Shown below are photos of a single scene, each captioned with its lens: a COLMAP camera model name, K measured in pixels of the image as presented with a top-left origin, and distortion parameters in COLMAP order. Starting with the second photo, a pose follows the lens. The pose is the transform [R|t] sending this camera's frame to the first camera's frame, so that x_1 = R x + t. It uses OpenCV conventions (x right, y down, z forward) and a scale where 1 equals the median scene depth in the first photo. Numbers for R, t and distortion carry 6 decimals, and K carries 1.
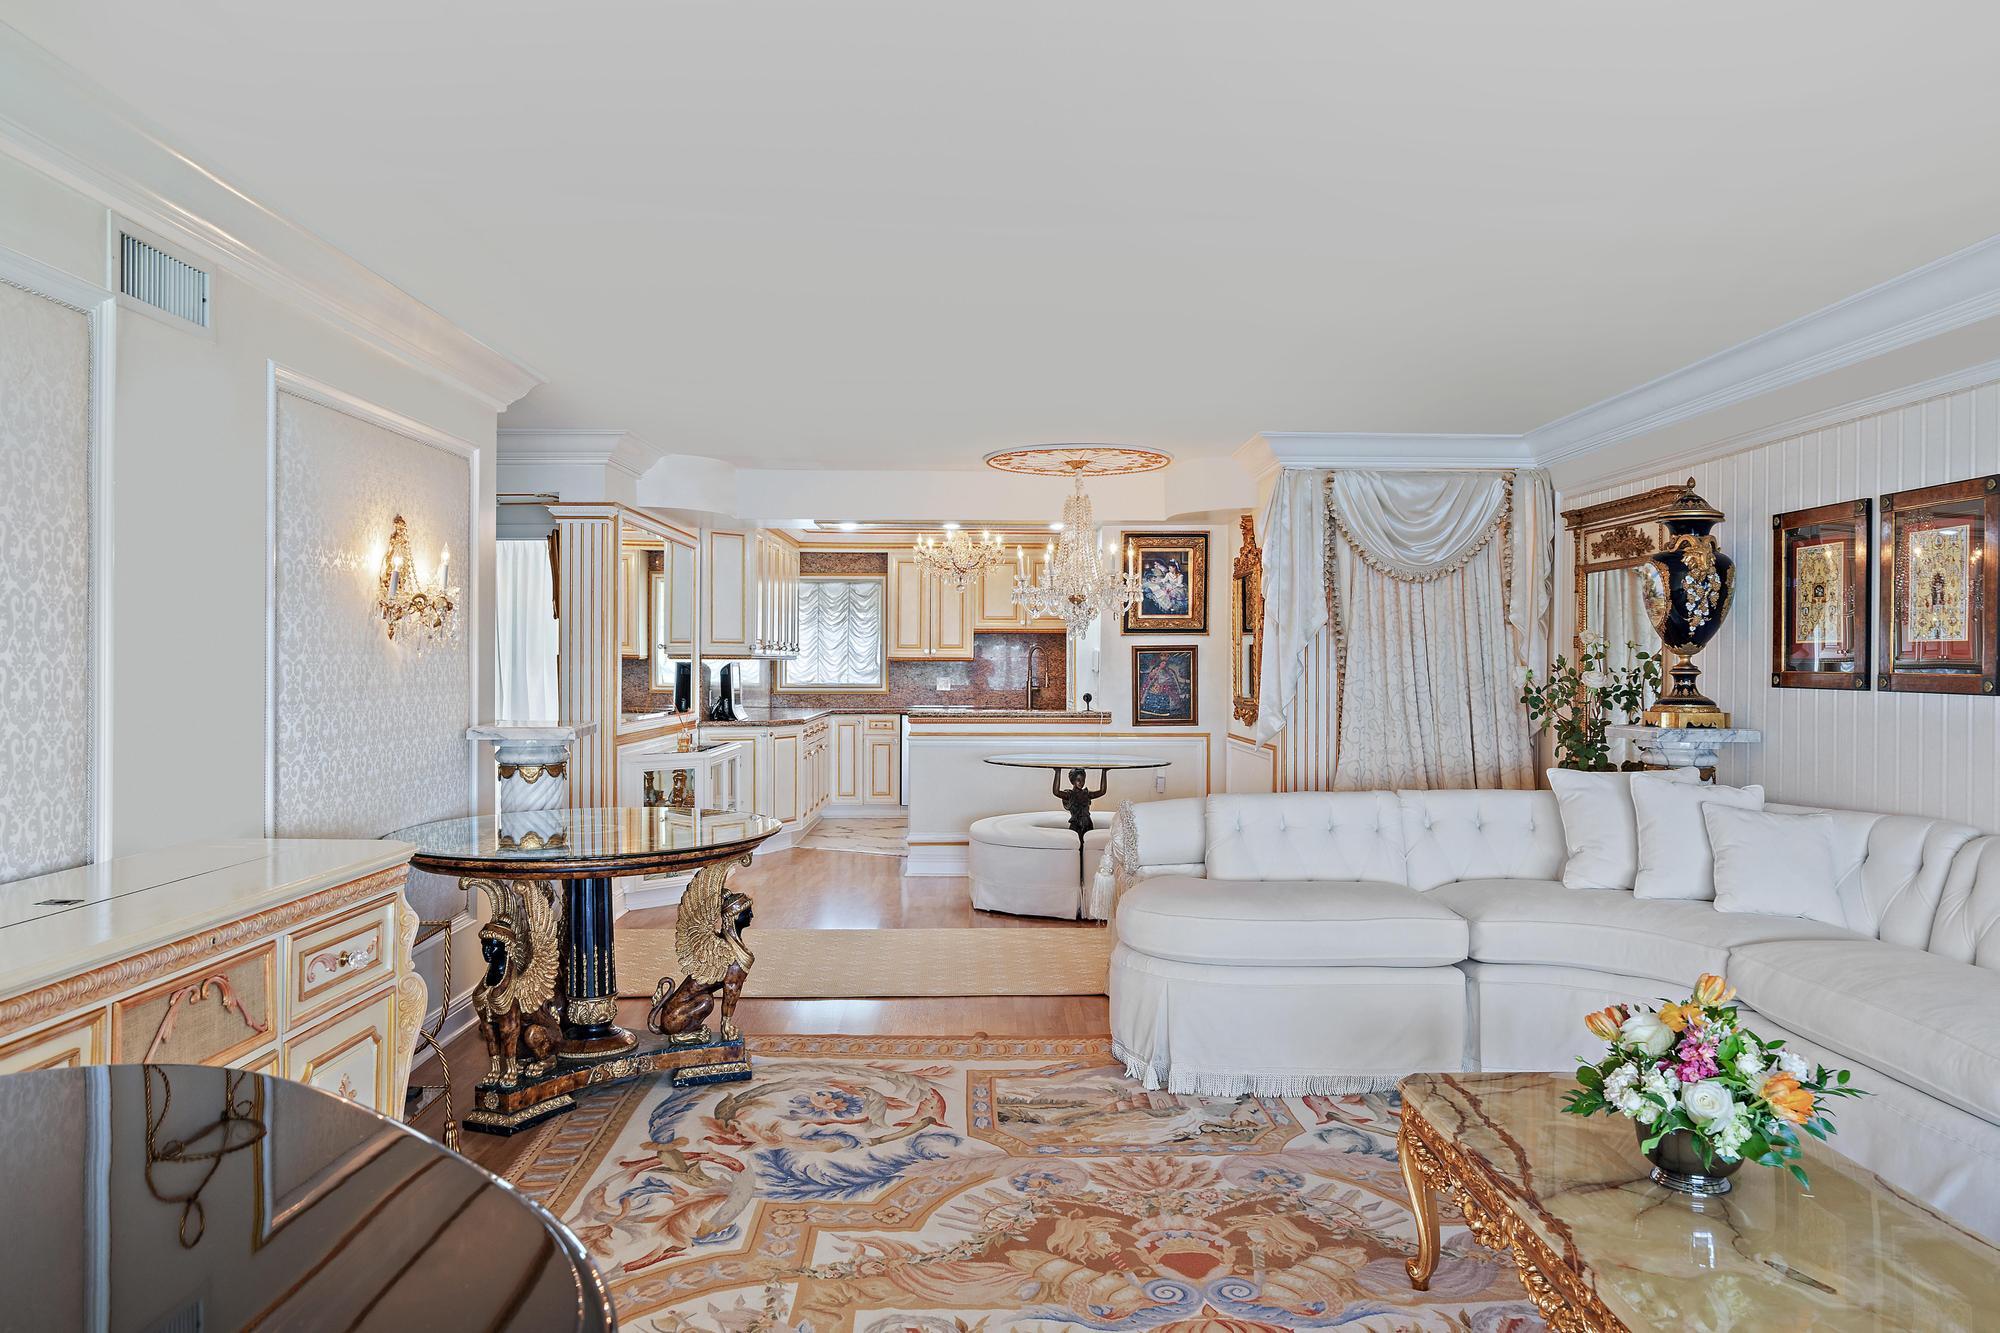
lens RADIAL K [[1363.1, 0, 998.7], [0, 1363.1, 665.3], [0, 0, 1]] dist [-0.000135, 0.000311]
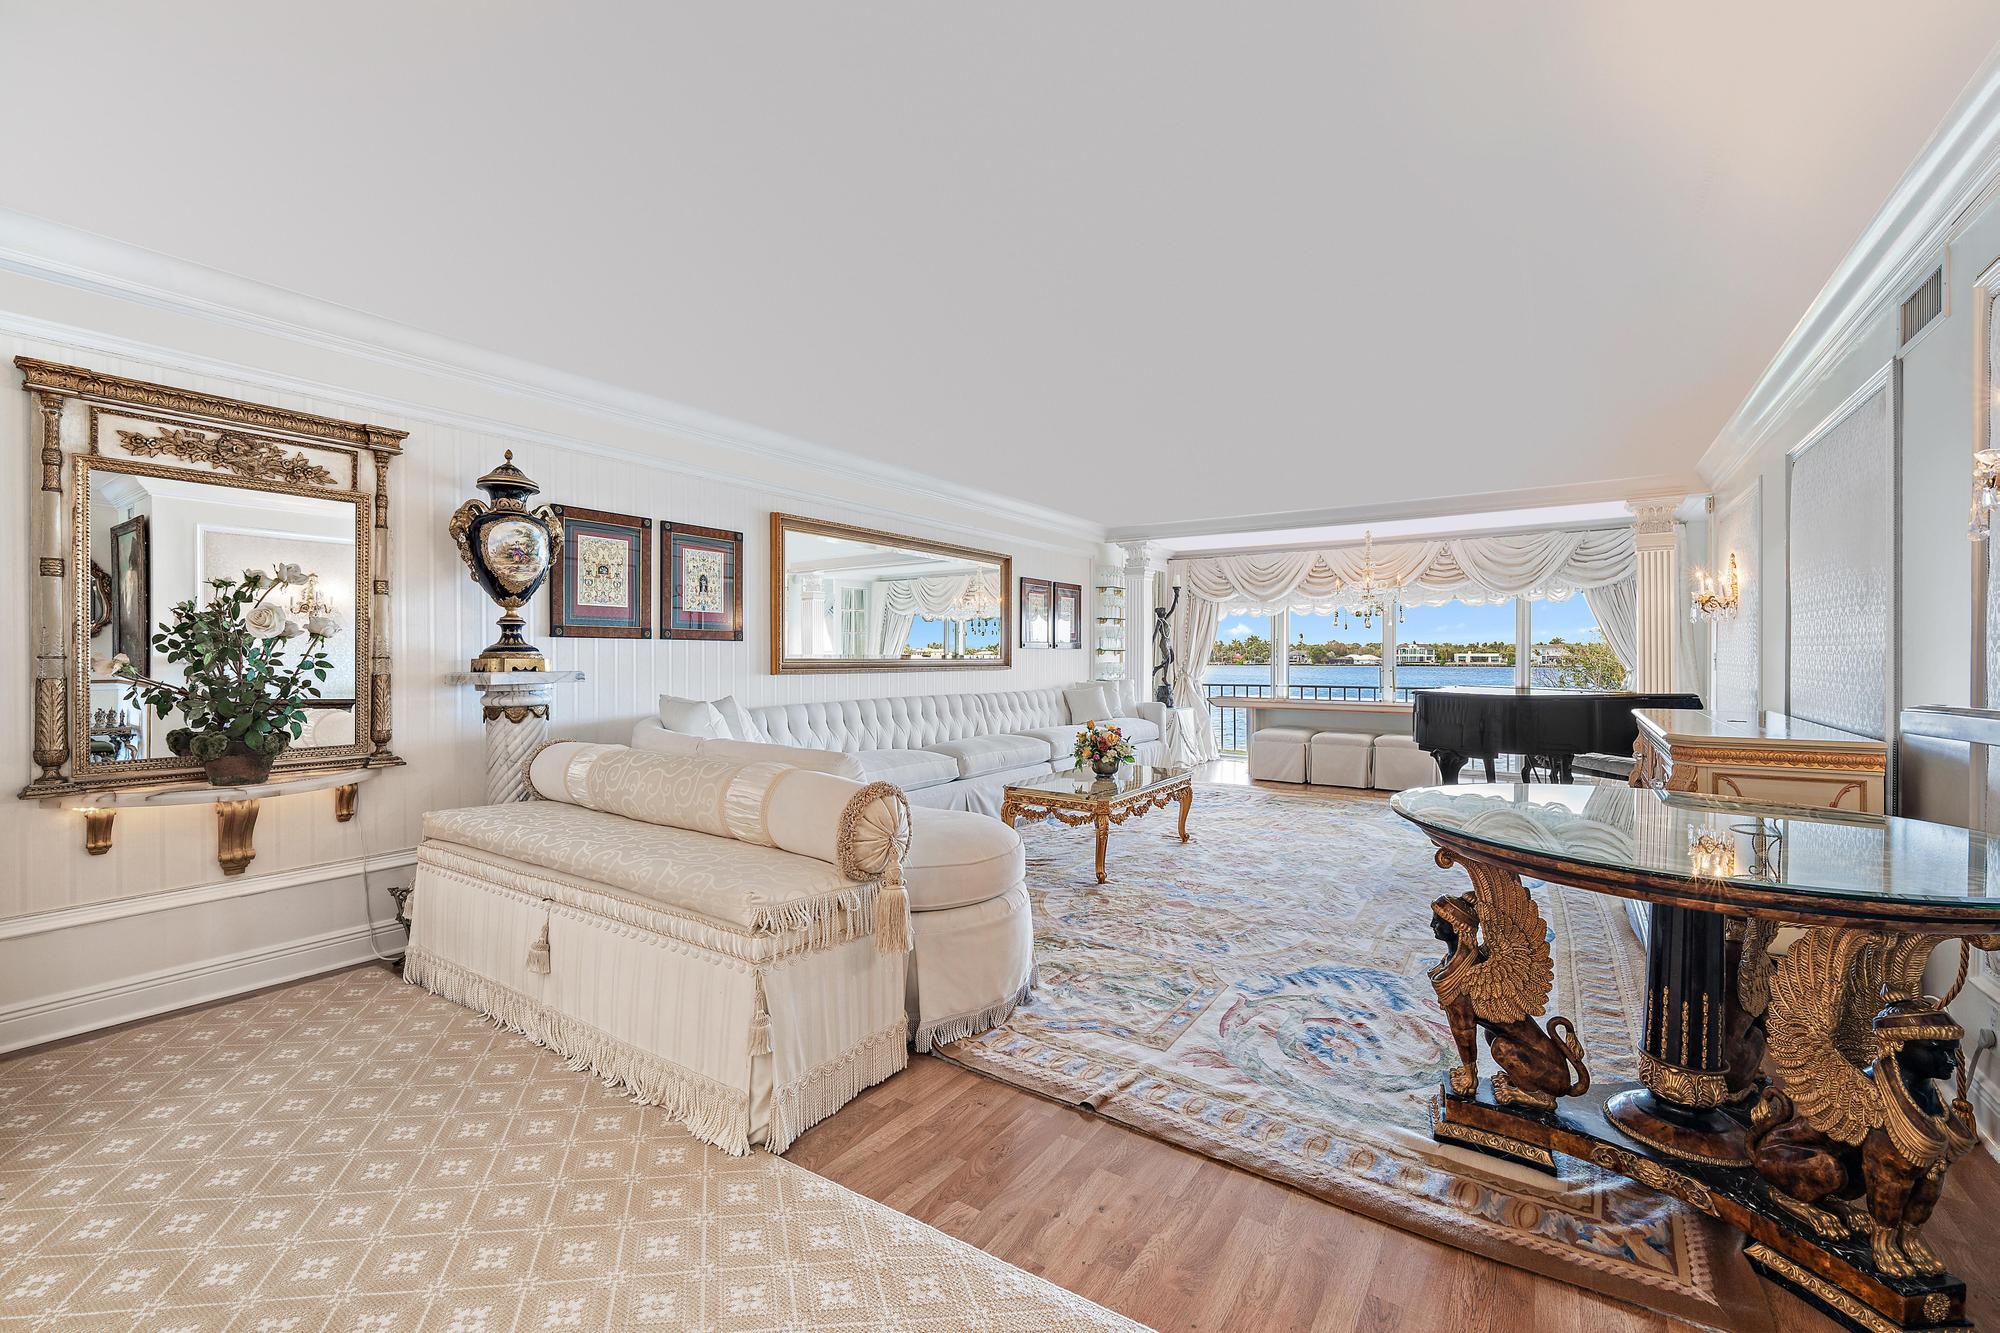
lens RADIAL K [[831.1, 0, 998.0], [0, 831.1, 662.7], [0, 0, 1]] dist [0.000679, 0.000027]
pose [[-0.824795, -0.011673, 0.565311, -0.250851], [-0.006101, 0.999912, 0.011744, 0.032581], [-0.565399, 0.006237, -0.824794, 1.579363]]
